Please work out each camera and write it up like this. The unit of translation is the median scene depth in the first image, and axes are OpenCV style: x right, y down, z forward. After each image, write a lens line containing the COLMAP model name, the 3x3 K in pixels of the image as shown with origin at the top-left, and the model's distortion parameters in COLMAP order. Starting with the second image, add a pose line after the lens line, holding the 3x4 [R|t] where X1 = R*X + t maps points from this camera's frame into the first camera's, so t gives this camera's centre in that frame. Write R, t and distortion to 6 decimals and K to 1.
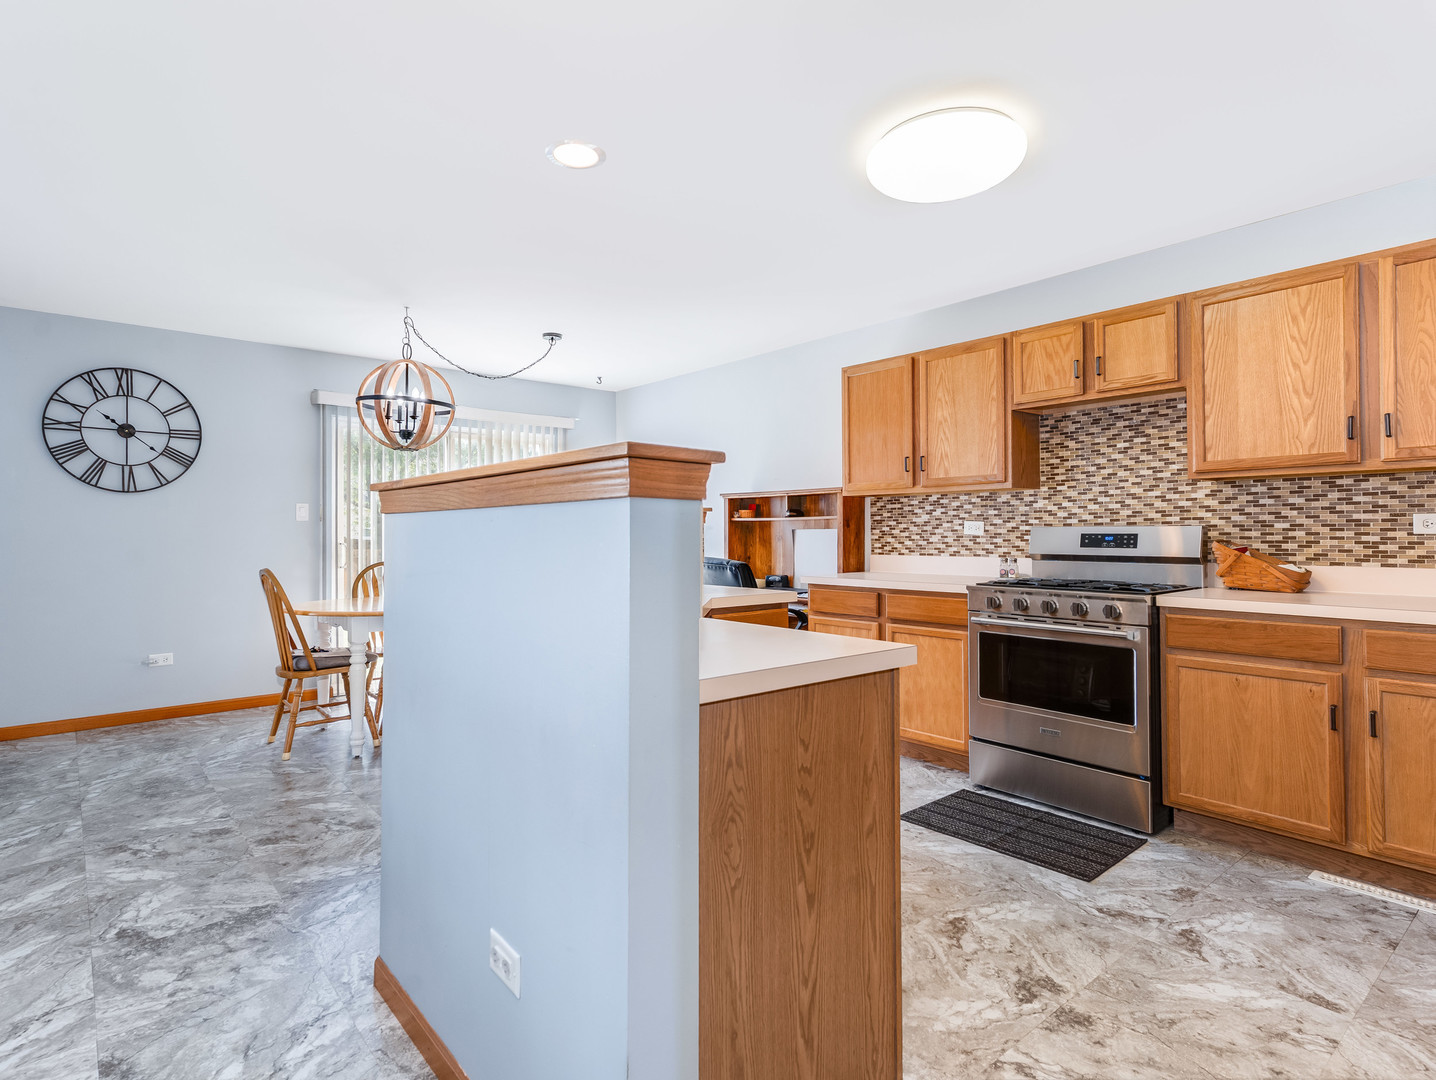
lens RADIAL K [[767.6, 0, 718.1], [0, 767.6, 526.0], [0, 0, 1]] dist [0.020974, 0.000307]
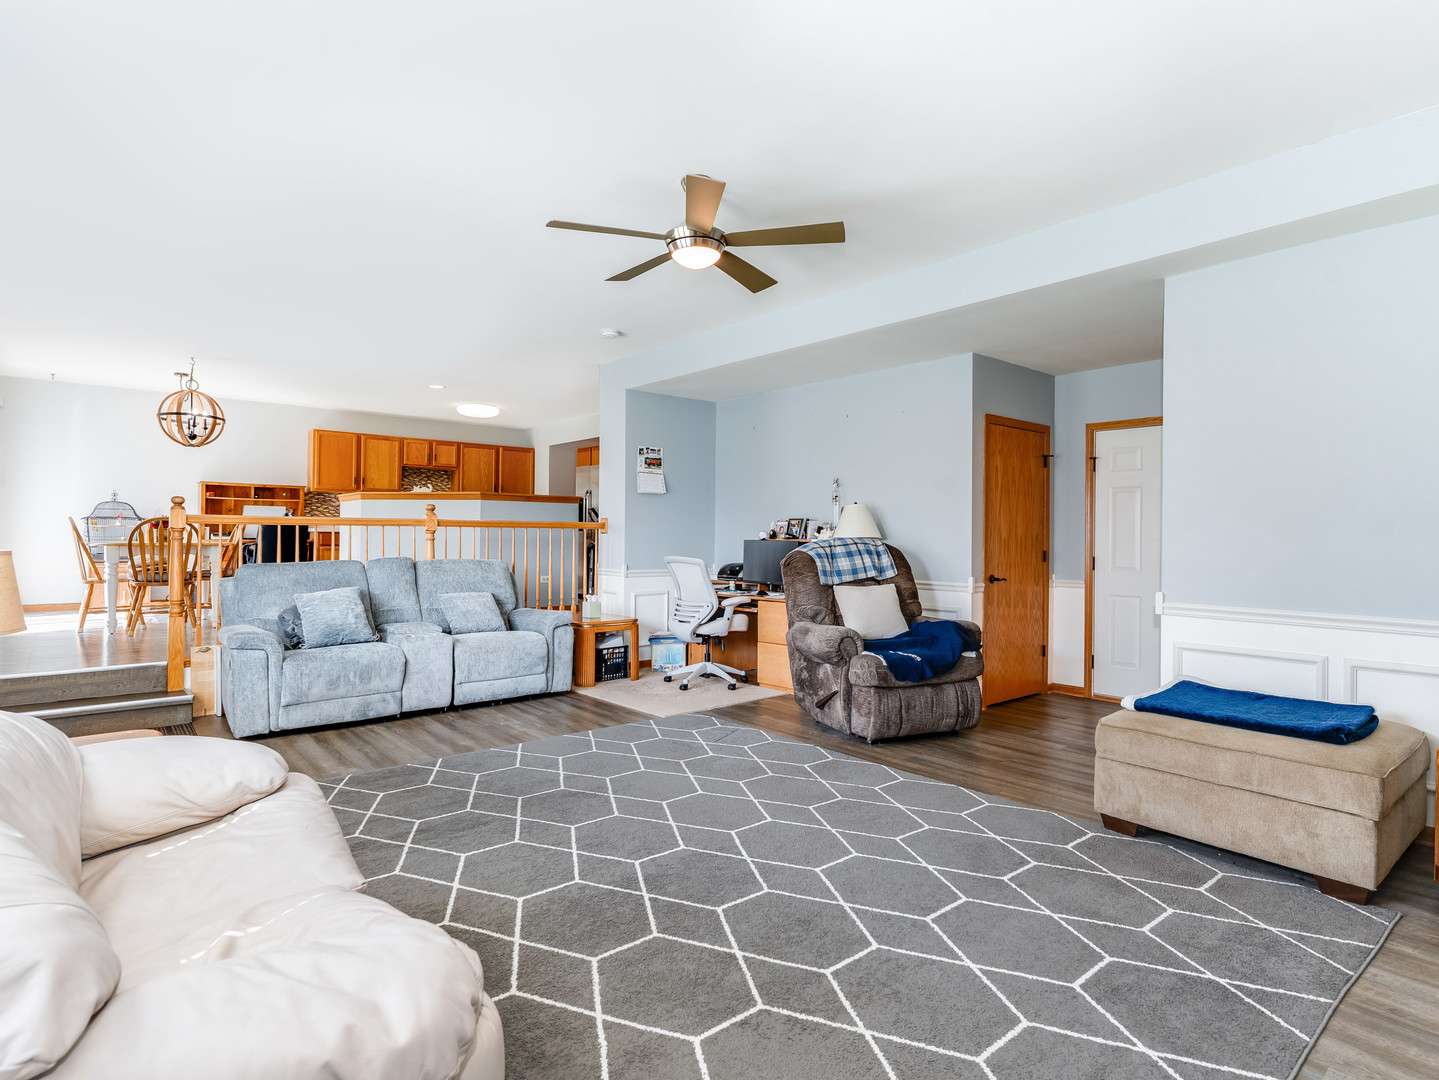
lens RADIAL K [[783.9, 0, 719.5], [0, 783.9, 540.0], [0, 0, 1]] dist [0.004154, 0.000249]
pose [[0.011767, 0.000472, 0.999931, -2.525896], [-0.017419, 0.999848, -0.000267, 0.097817], [-0.999779, -0.017414, 0.011774, -0.163653]]
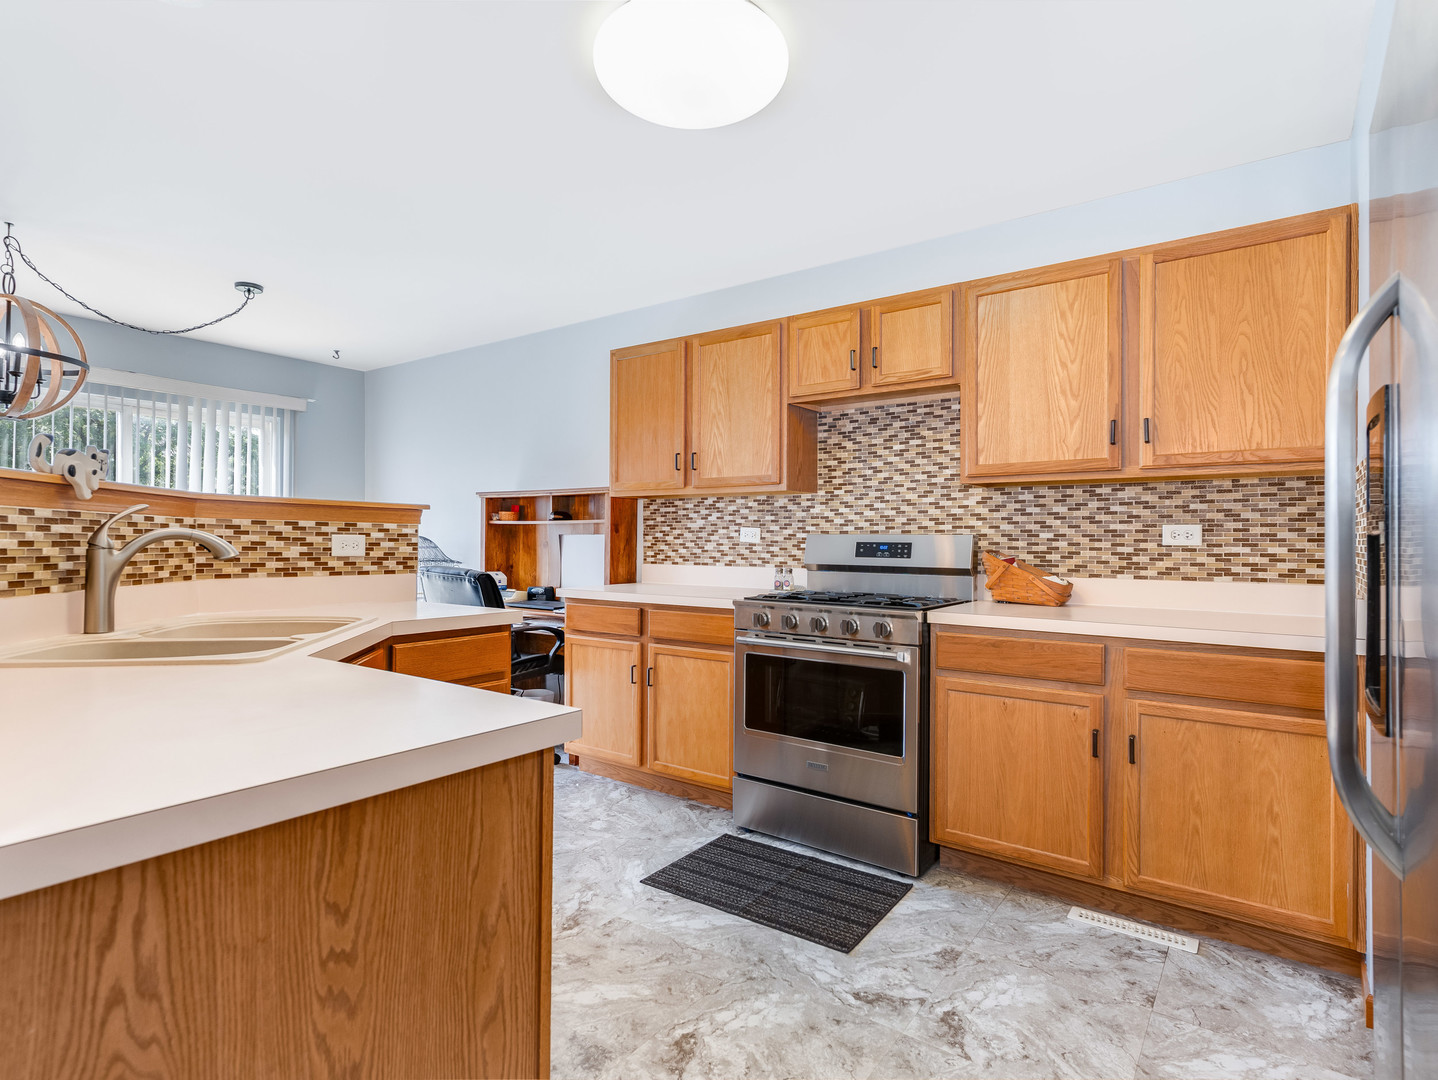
lens RADIAL K [[759.6, 0, 719.0], [0, 759.6, 540.0], [0, 0, 1]] dist [0.003245, 0.001090]
pose [[0.971336, 0.011602, 0.237427, 0.101972], [-0.013504, 0.999888, 0.006387, 0.004042], [-0.237327, -0.009410, 0.971384, 0.168919]]
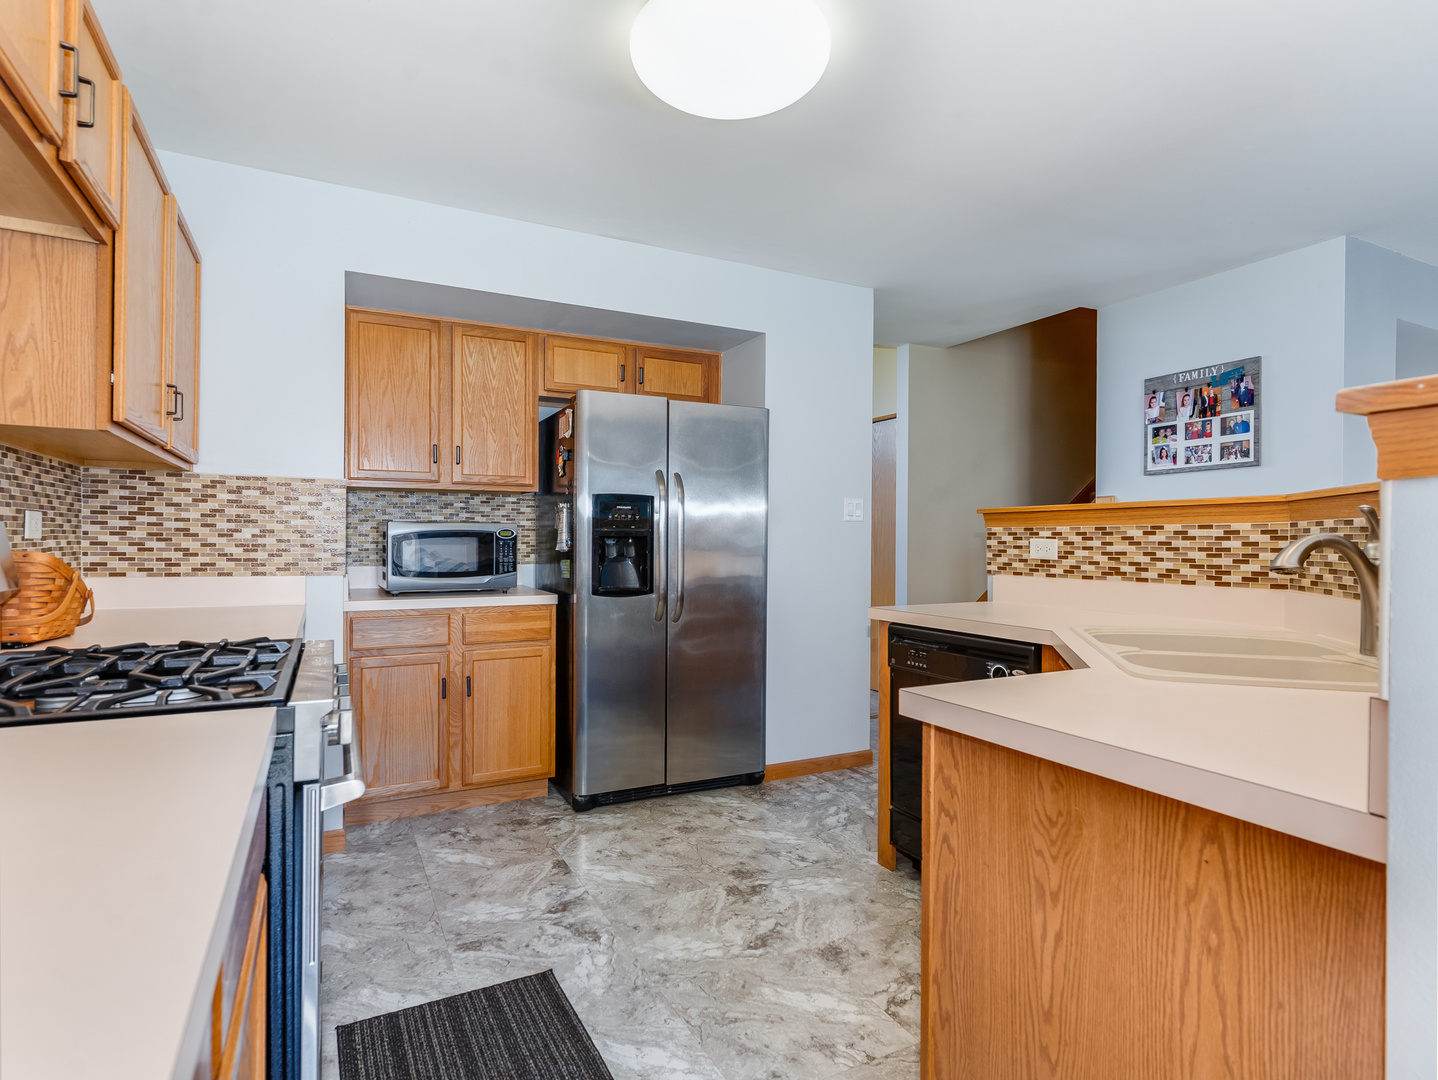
lens RADIAL K [[766.2, 0, 714.2], [0, 766.2, 546.7], [0, 0, 1]] dist [0.000599, 0.000991]
pose [[-0.973702, -0.002658, 0.227810, 0.096055], [-0.003077, 0.999994, -0.001483, 0.013456], [-0.227804, -0.002145, -0.973705, 1.262220]]
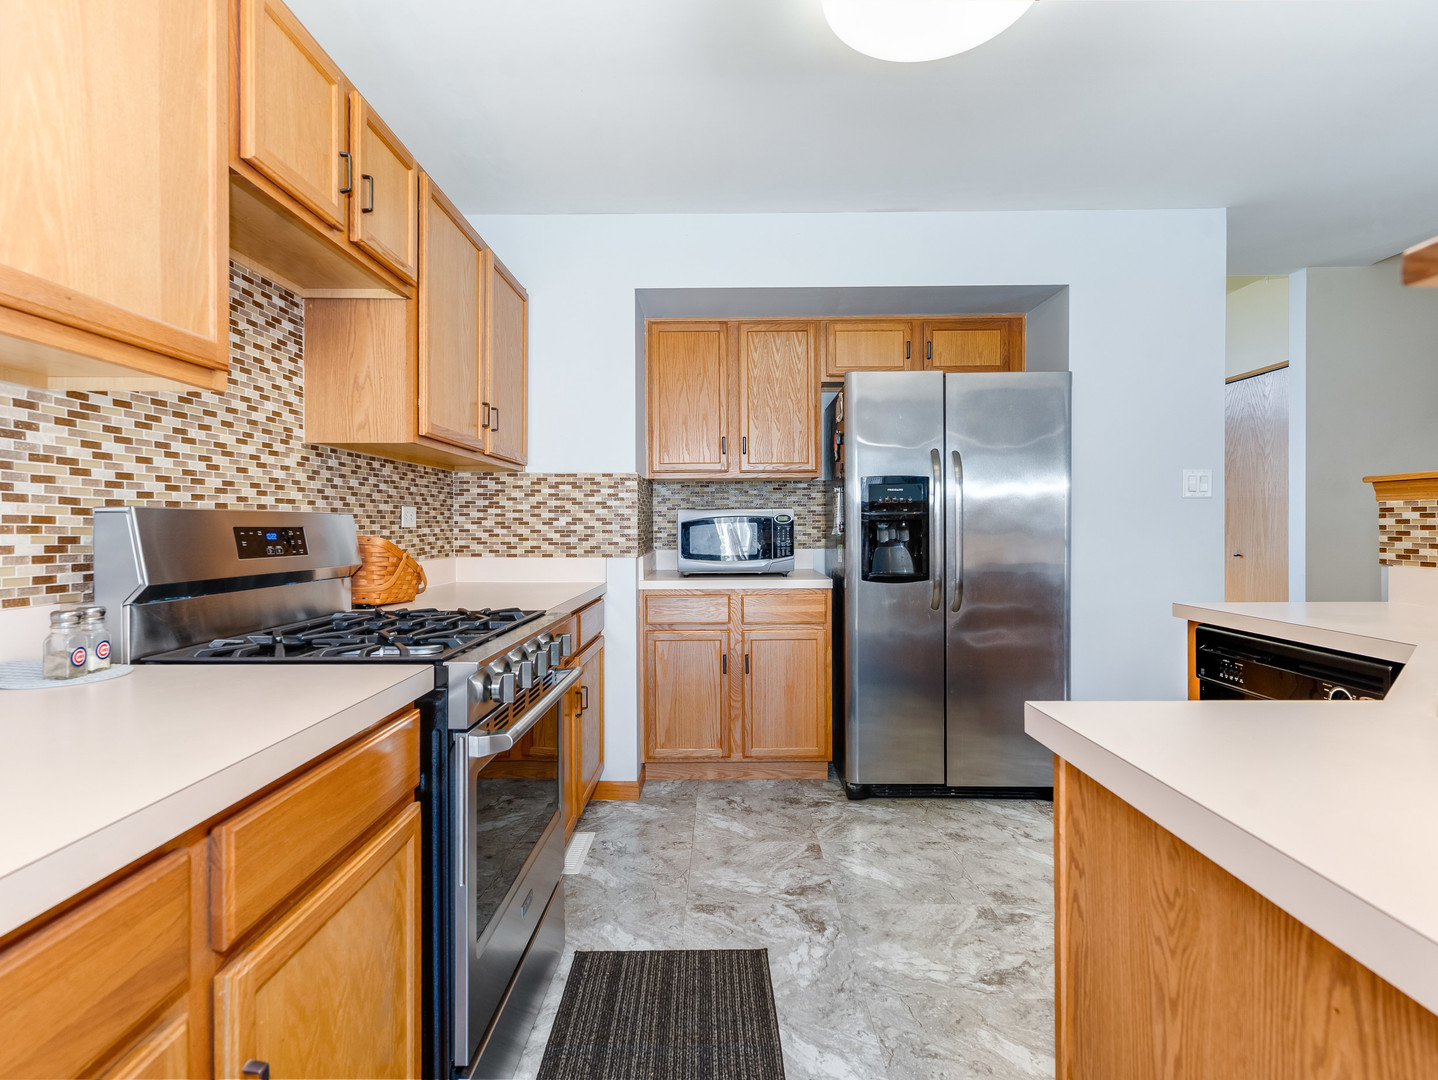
lens RADIAL K [[761.8, 0, 713.6], [0, 761.8, 530.9], [0, 0, 1]] dist [0.005036, 0.000501]
pose [[-0.756817, 0.003482, 0.653617, -0.004388], [0.002270, 0.999994, -0.002698, 0.014615], [-0.653623, -0.000558, -0.756820, 1.193393]]
